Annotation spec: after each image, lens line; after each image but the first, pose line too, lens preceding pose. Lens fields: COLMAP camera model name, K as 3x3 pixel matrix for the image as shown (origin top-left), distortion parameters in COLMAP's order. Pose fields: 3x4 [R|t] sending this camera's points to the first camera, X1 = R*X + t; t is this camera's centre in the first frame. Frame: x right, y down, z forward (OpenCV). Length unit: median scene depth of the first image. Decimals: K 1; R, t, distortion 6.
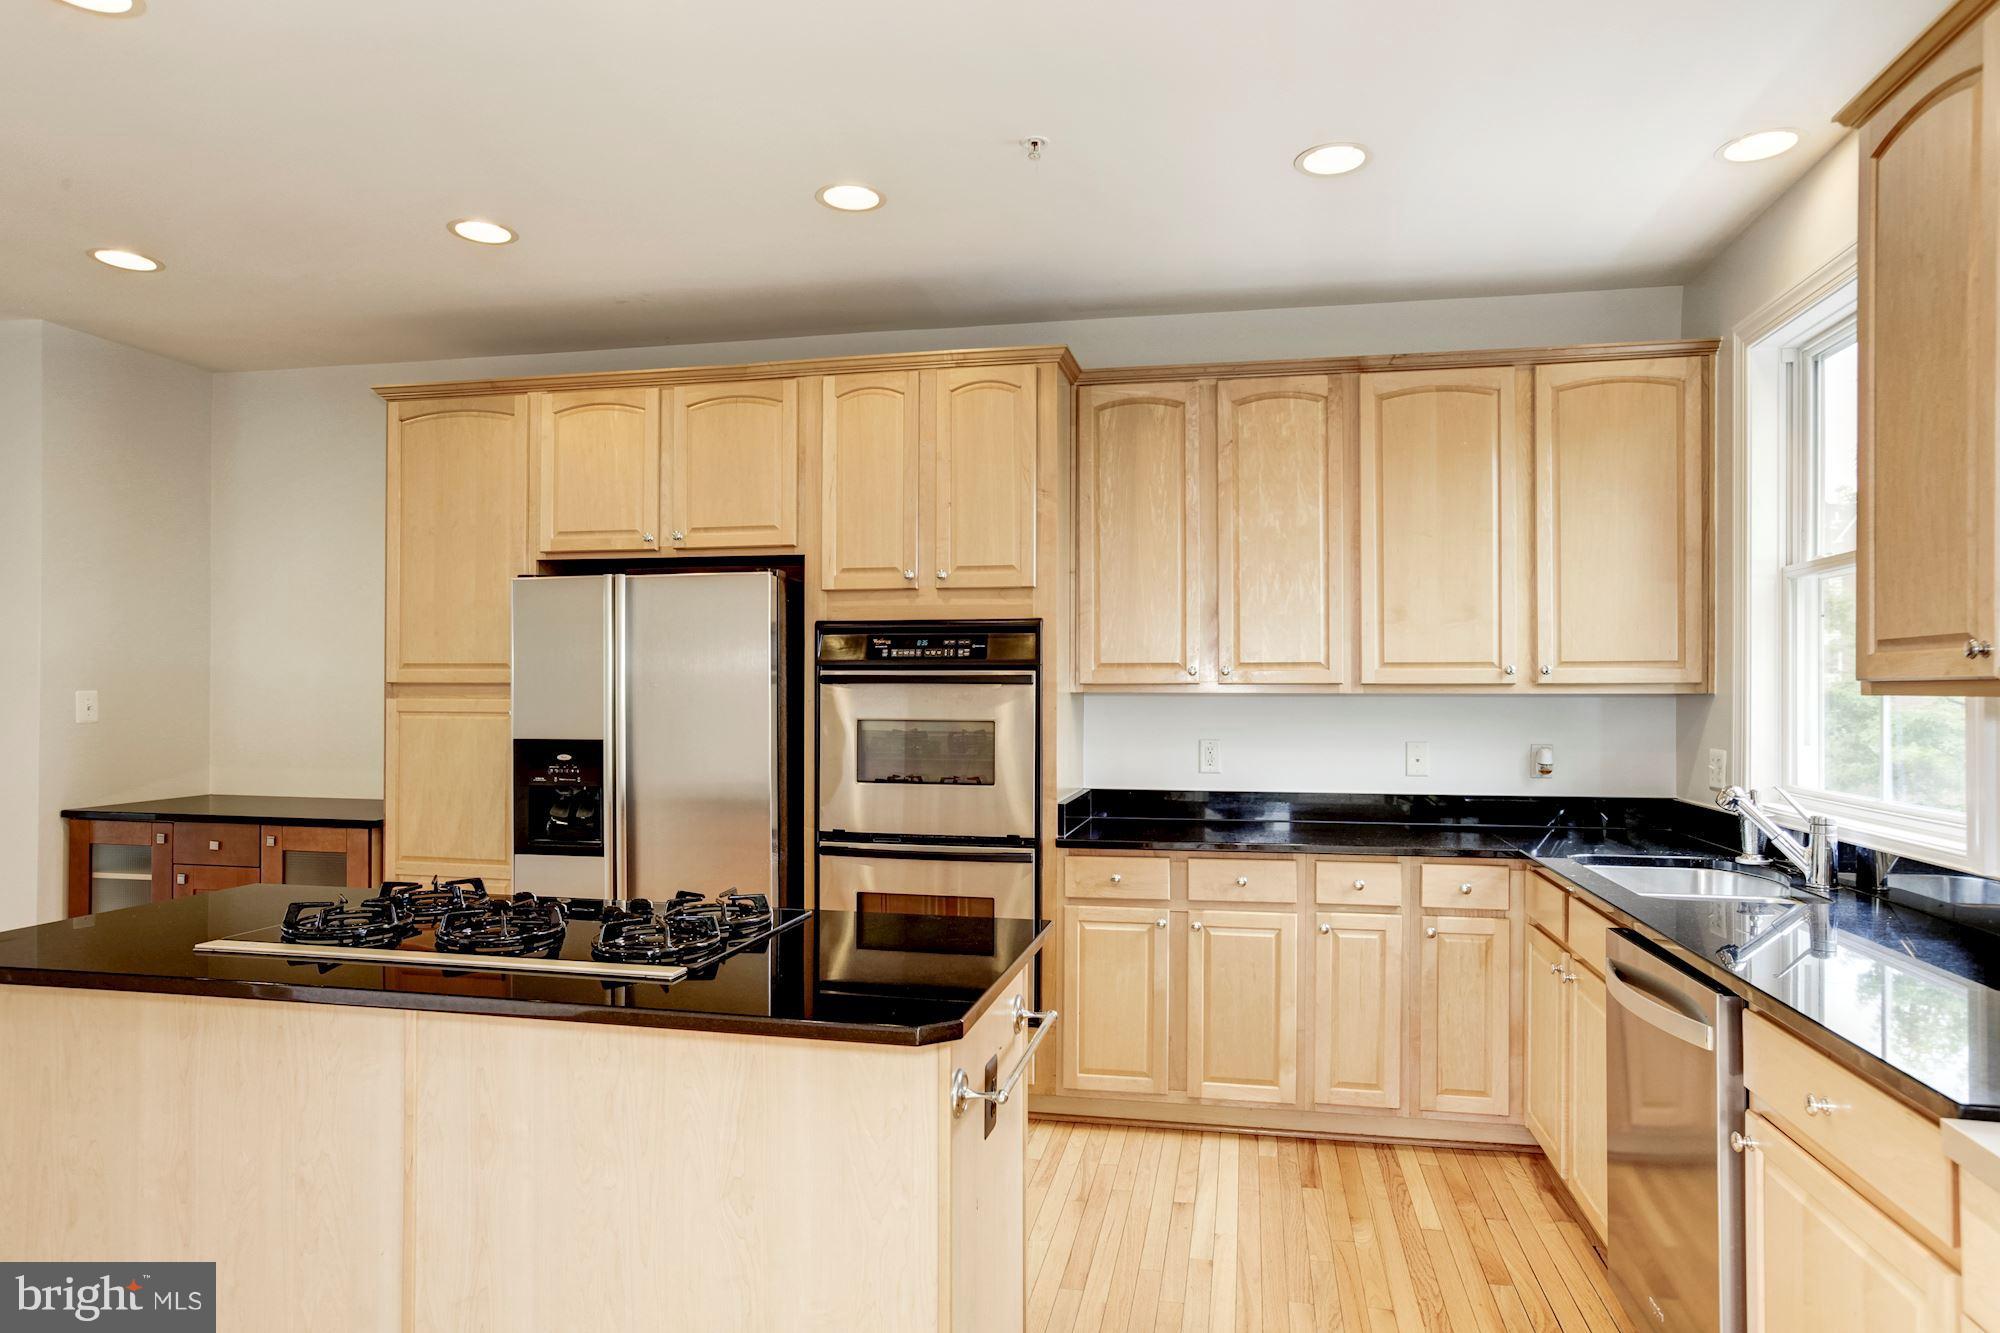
lens RADIAL K [[1316.8, 0, 989.9], [0, 1316.8, 676.6], [0, 0, 1]] dist [-0.011433, 0.002669]
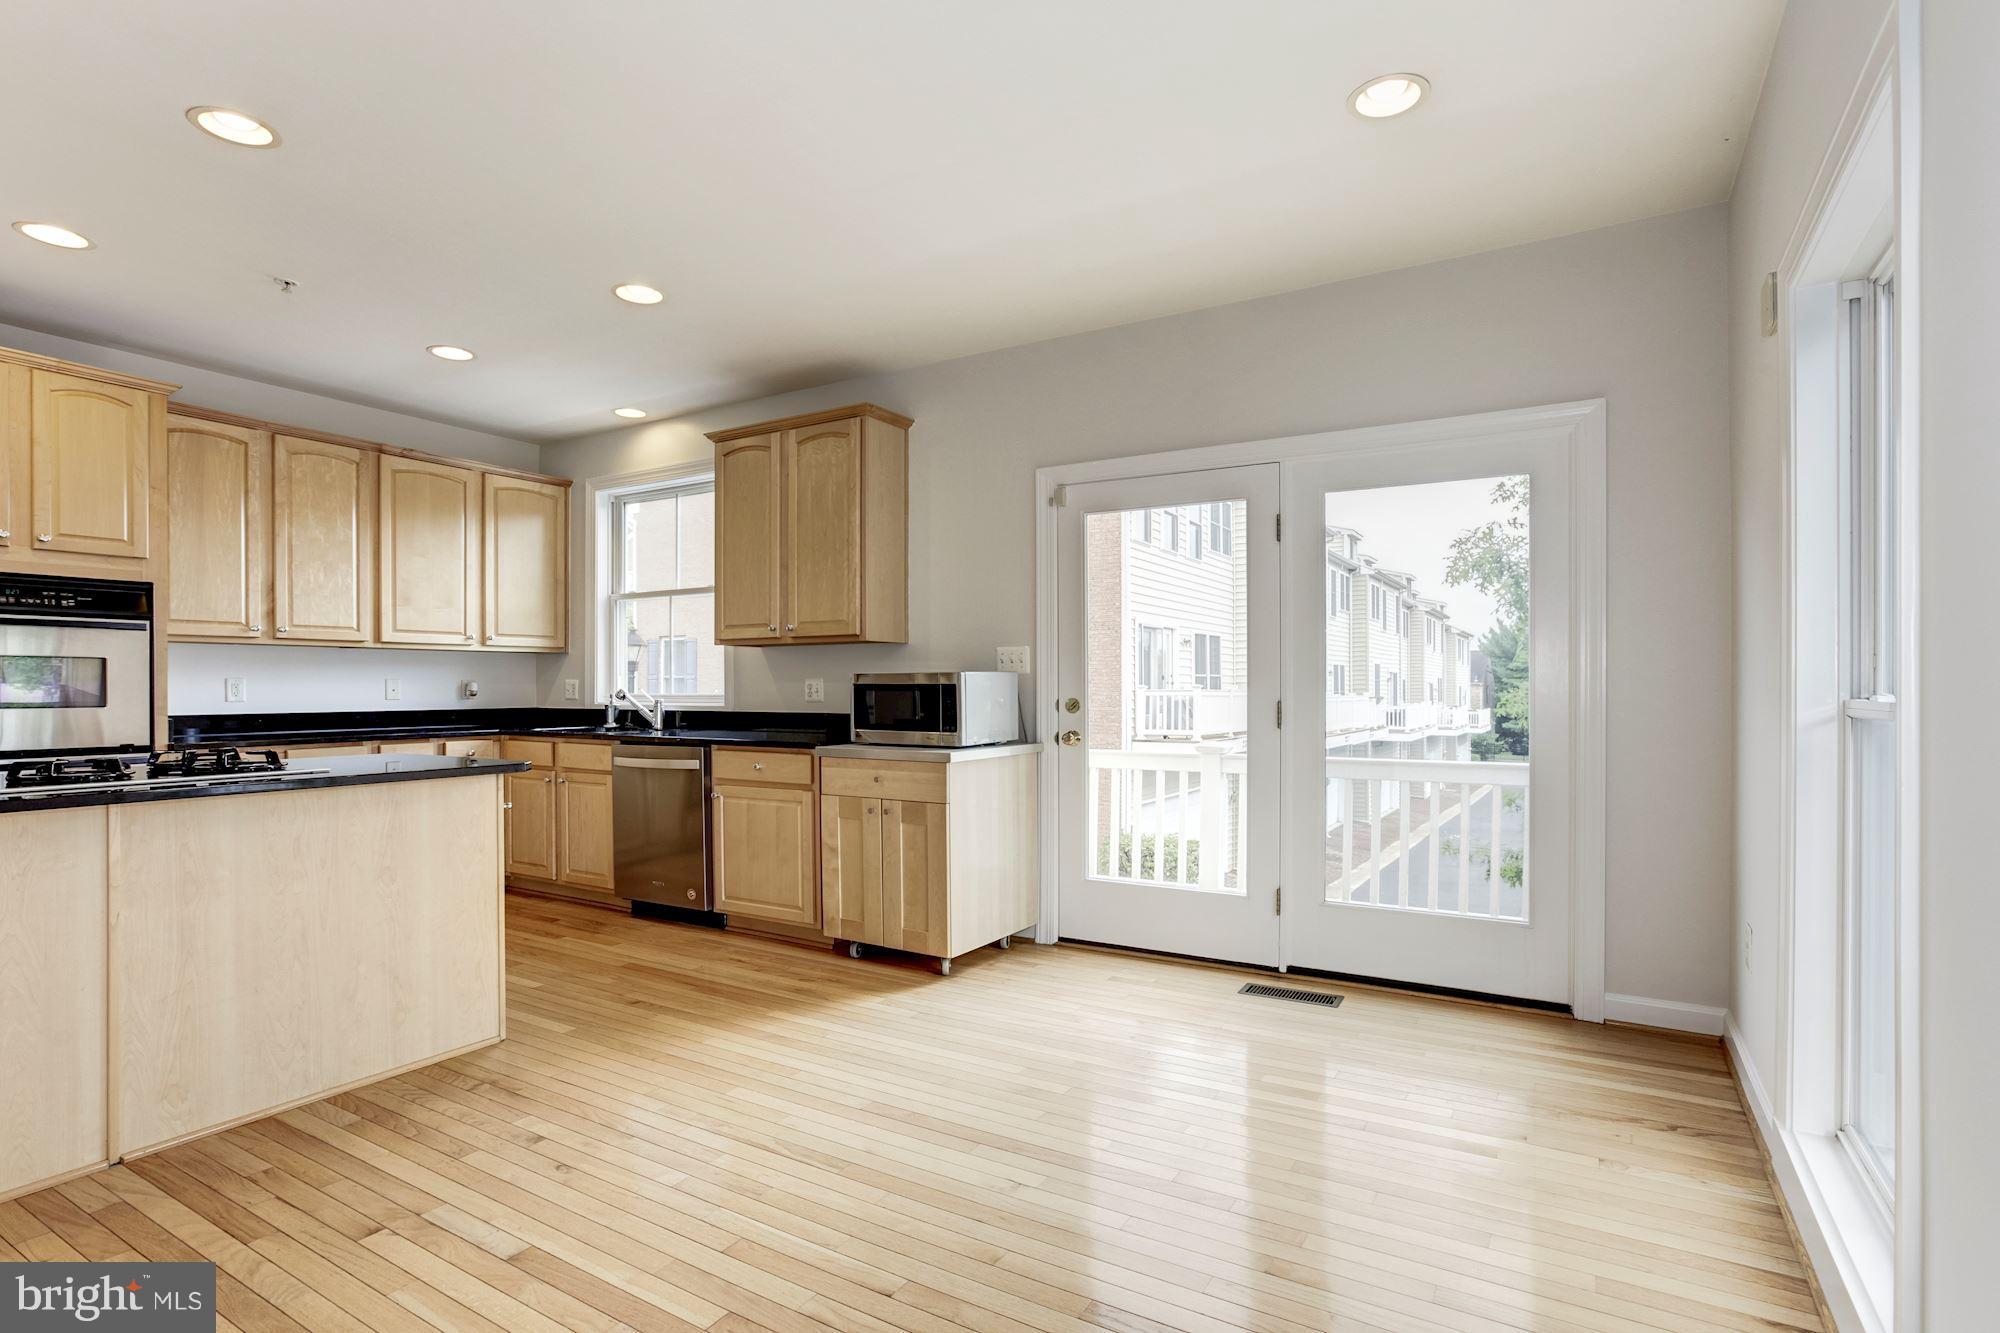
lens RADIAL K [[949.3, 0, 1114.2], [0, 949.3, 678.2], [0, 0, 1]] dist [-0.027079, 0.011698]
pose [[0.248362, 0.005117, 0.968654, -0.642181], [-0.002917, 0.999985, -0.004534, 0.055311], [-0.968663, -0.001699, 0.248373, -0.189485]]
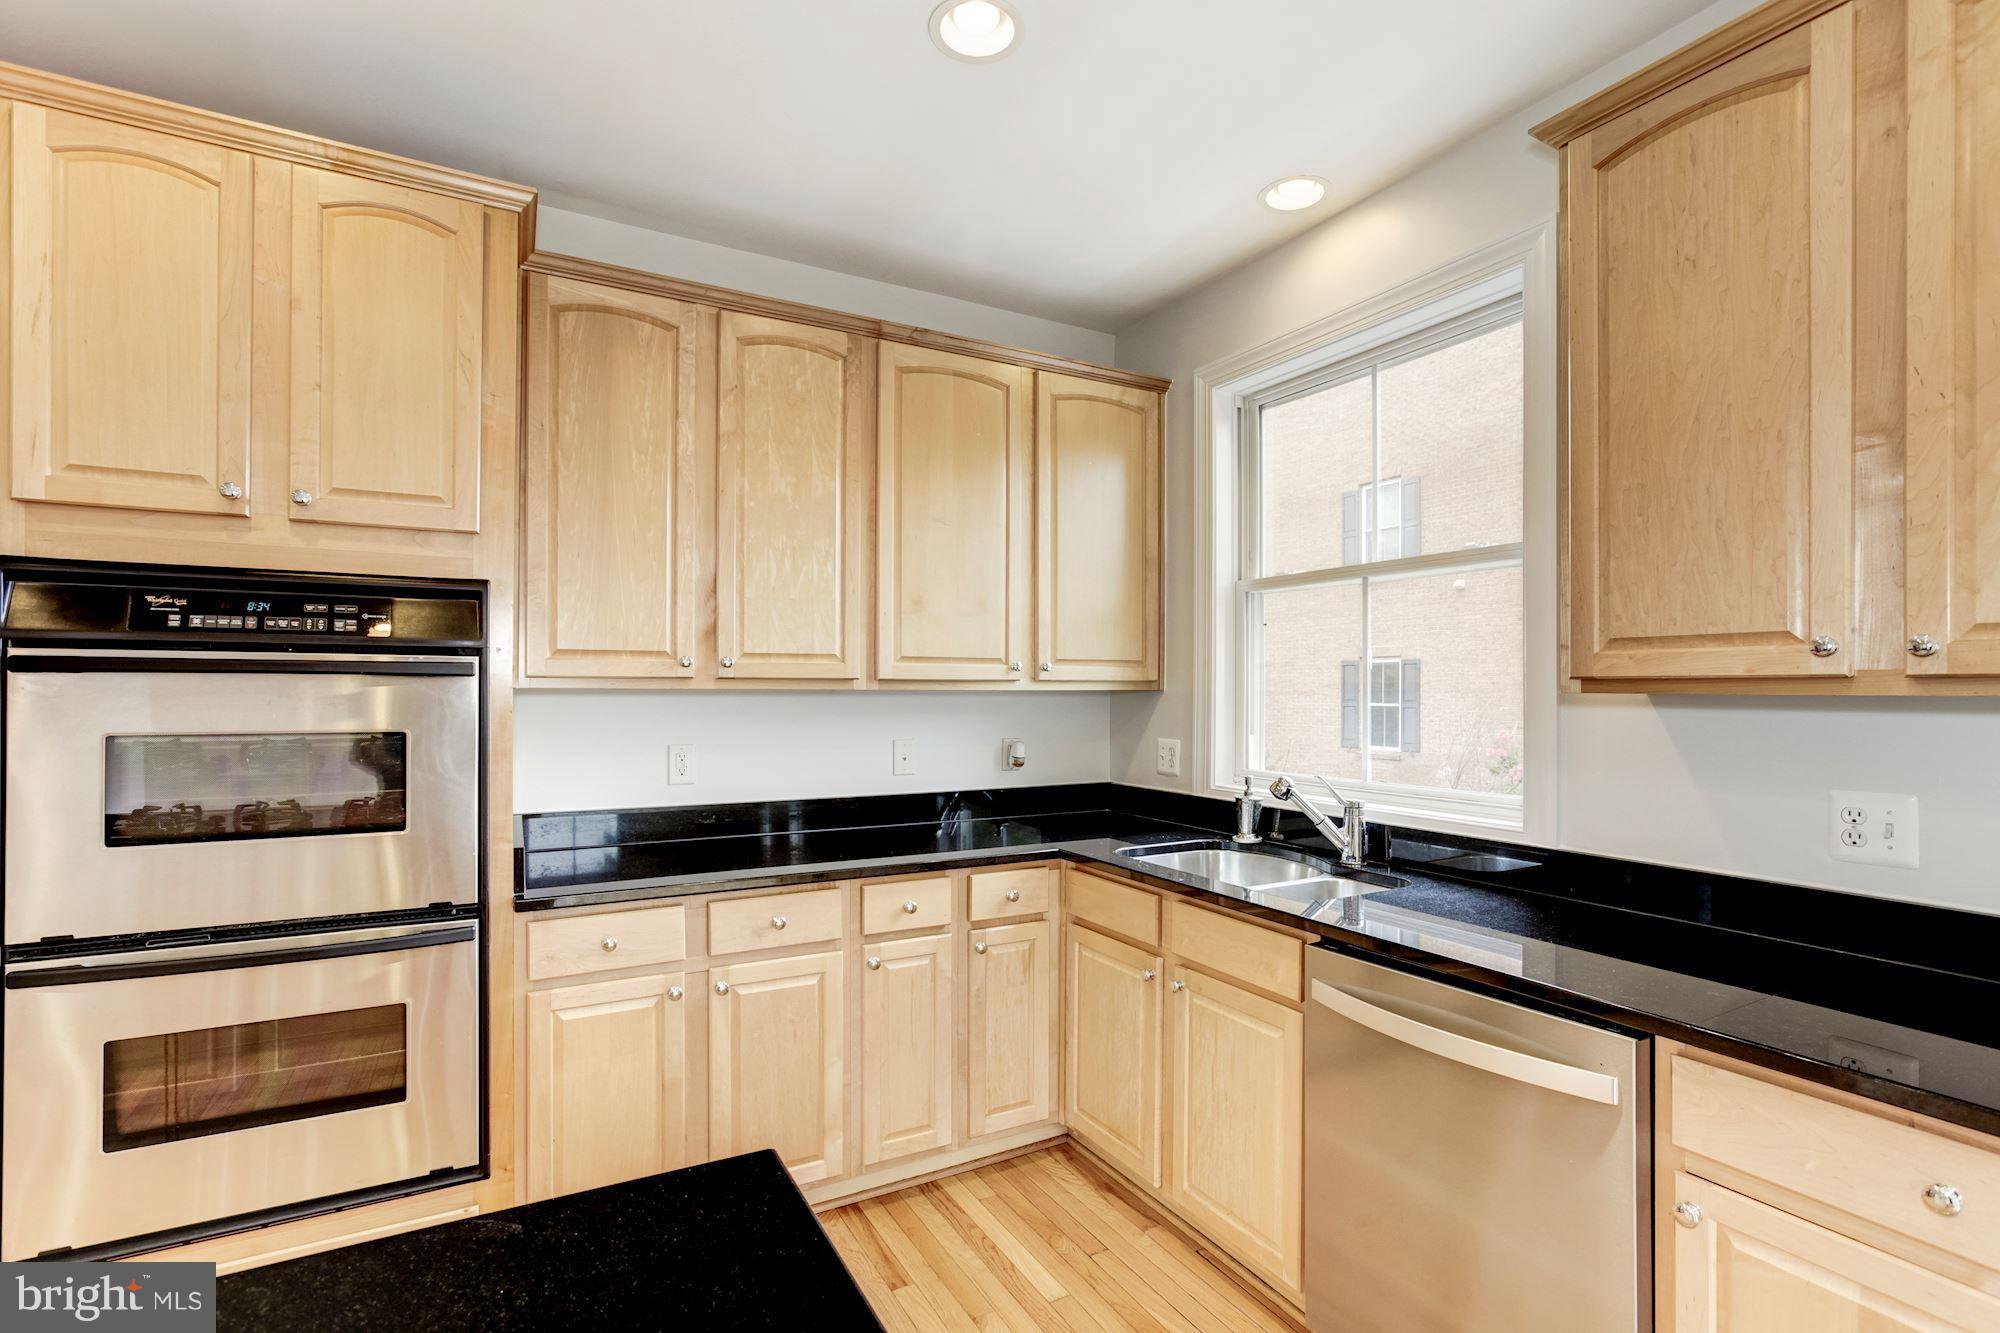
lens RADIAL K [[949.3, 0, 1053.5], [0, 949.3, 686.5], [0, 0, 1]] dist [-0.027079, 0.011698]
pose [[0.731153, 0.002040, 0.682211, -0.079483], [-0.010187, 0.999917, 0.007928, 0.004169], [-0.682138, -0.012746, 0.731113, 0.443677]]
